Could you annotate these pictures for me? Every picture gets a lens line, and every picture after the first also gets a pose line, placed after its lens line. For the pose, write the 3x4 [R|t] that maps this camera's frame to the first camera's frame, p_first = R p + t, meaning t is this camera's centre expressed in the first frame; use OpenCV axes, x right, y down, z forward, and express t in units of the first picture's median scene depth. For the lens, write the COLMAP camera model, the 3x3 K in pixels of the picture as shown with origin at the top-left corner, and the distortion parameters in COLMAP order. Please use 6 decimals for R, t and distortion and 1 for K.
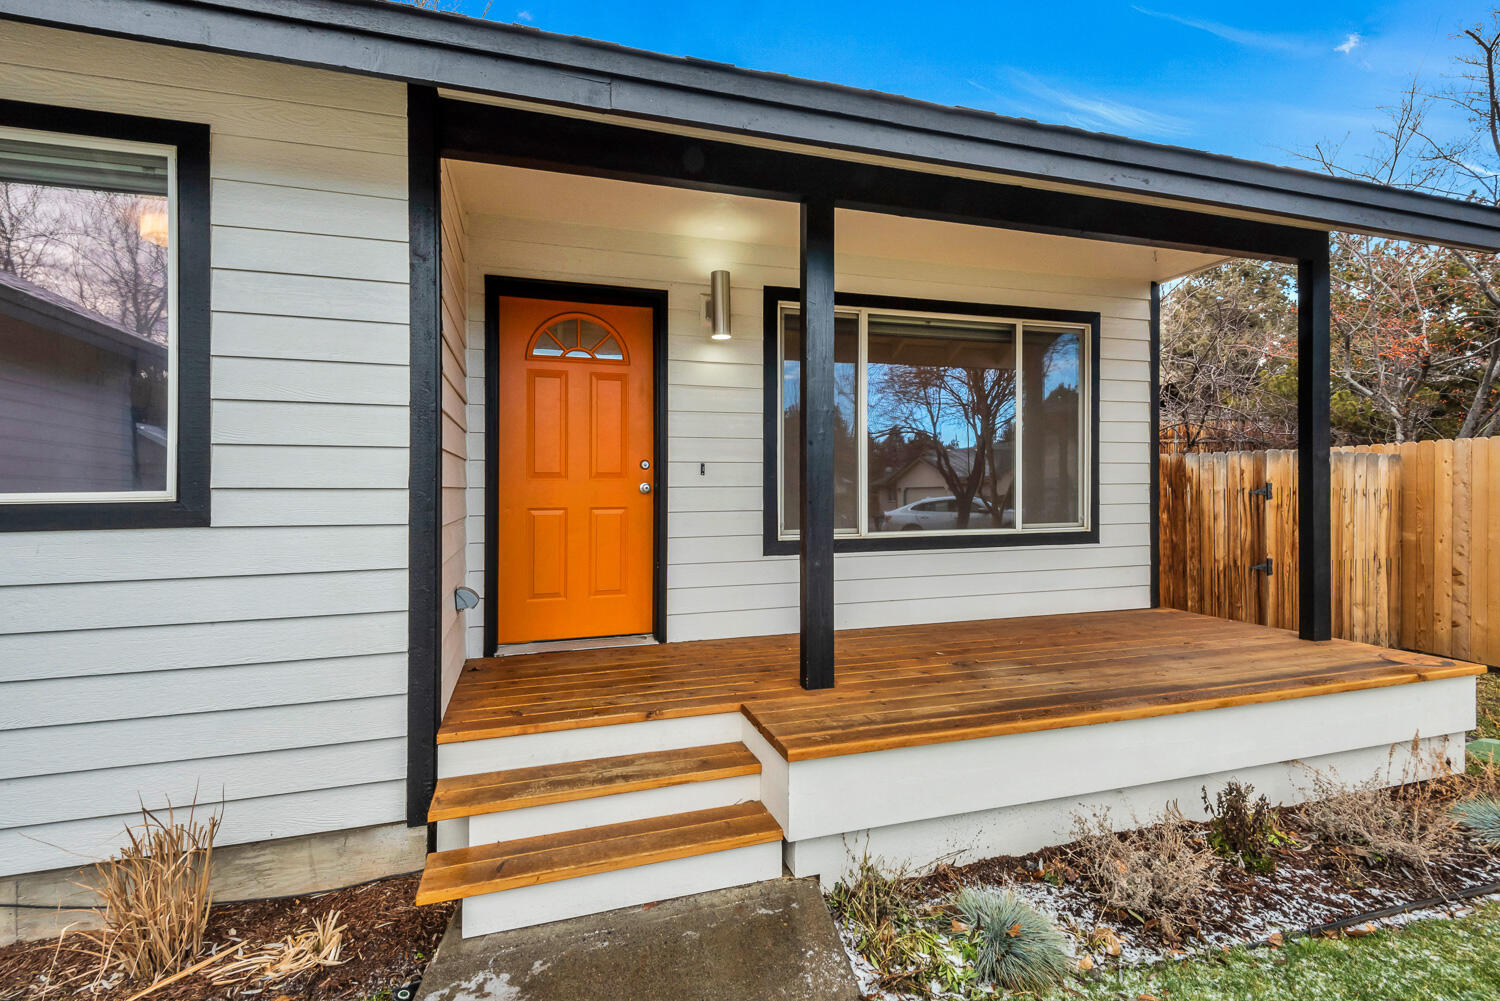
lens RADIAL K [[689.5, 0, 750.0], [0, 689.5, 500.5], [0, 0, 1]] dist [0.000391, -0.000521]
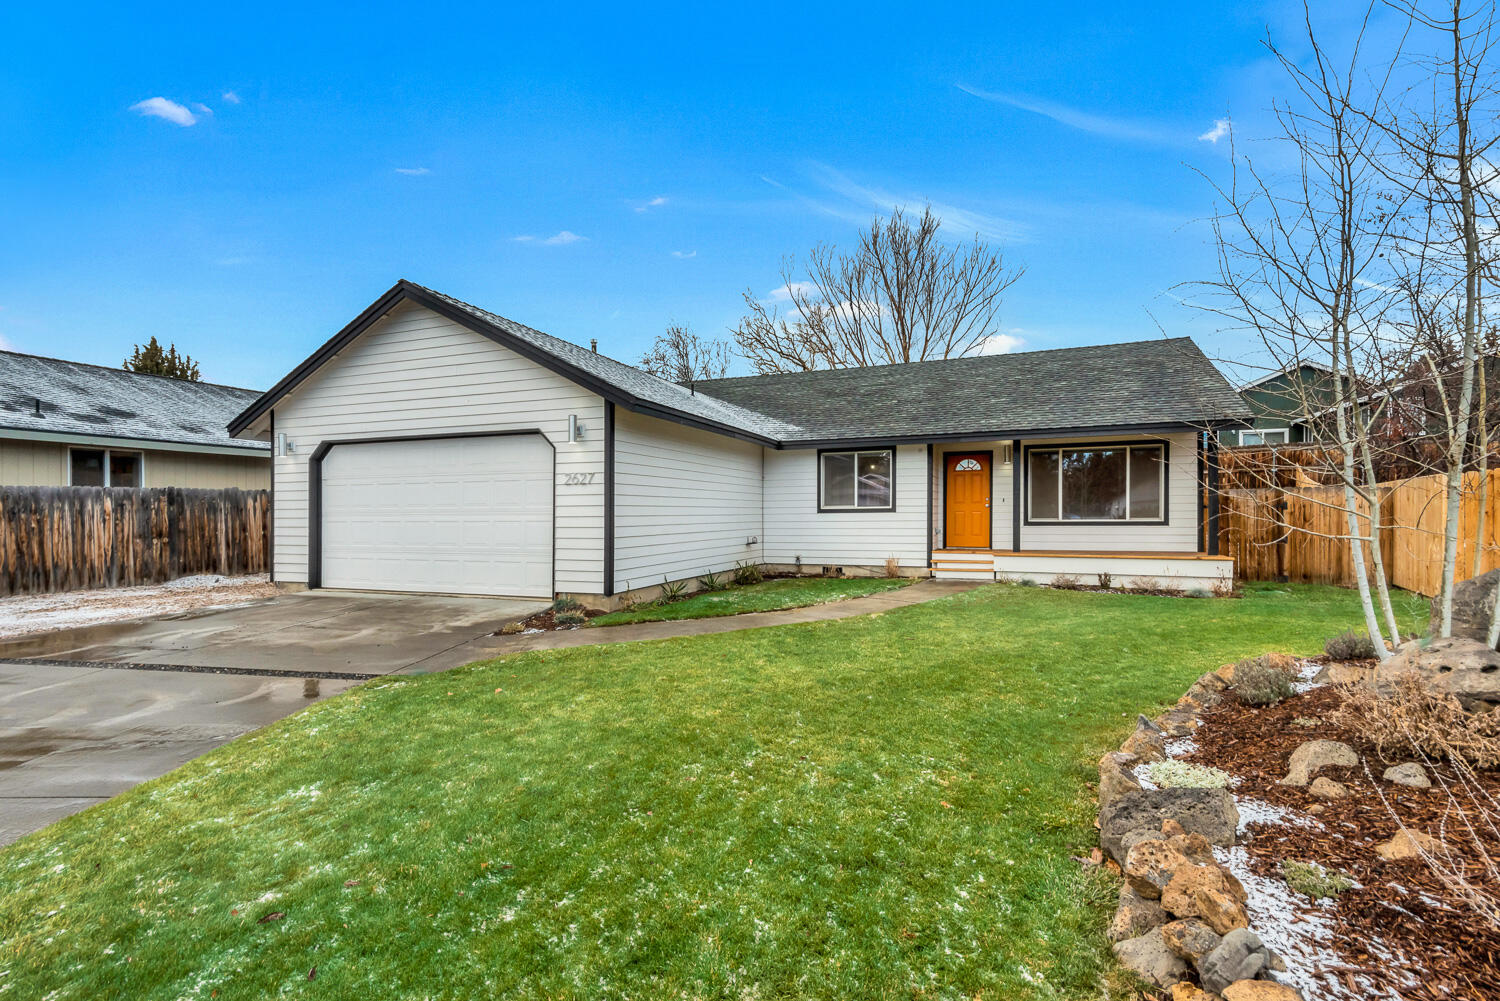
lens RADIAL K [[689.5, 0, 750.0], [0, 689.5, 500.5], [0, 0, 1]] dist [0.000391, -0.000521]
pose [[0.770178, -0.000250, -0.637829, 1.085813], [-0.005362, 0.999962, -0.006866, -0.009238], [0.637806, 0.008708, 0.770148, -2.331041]]
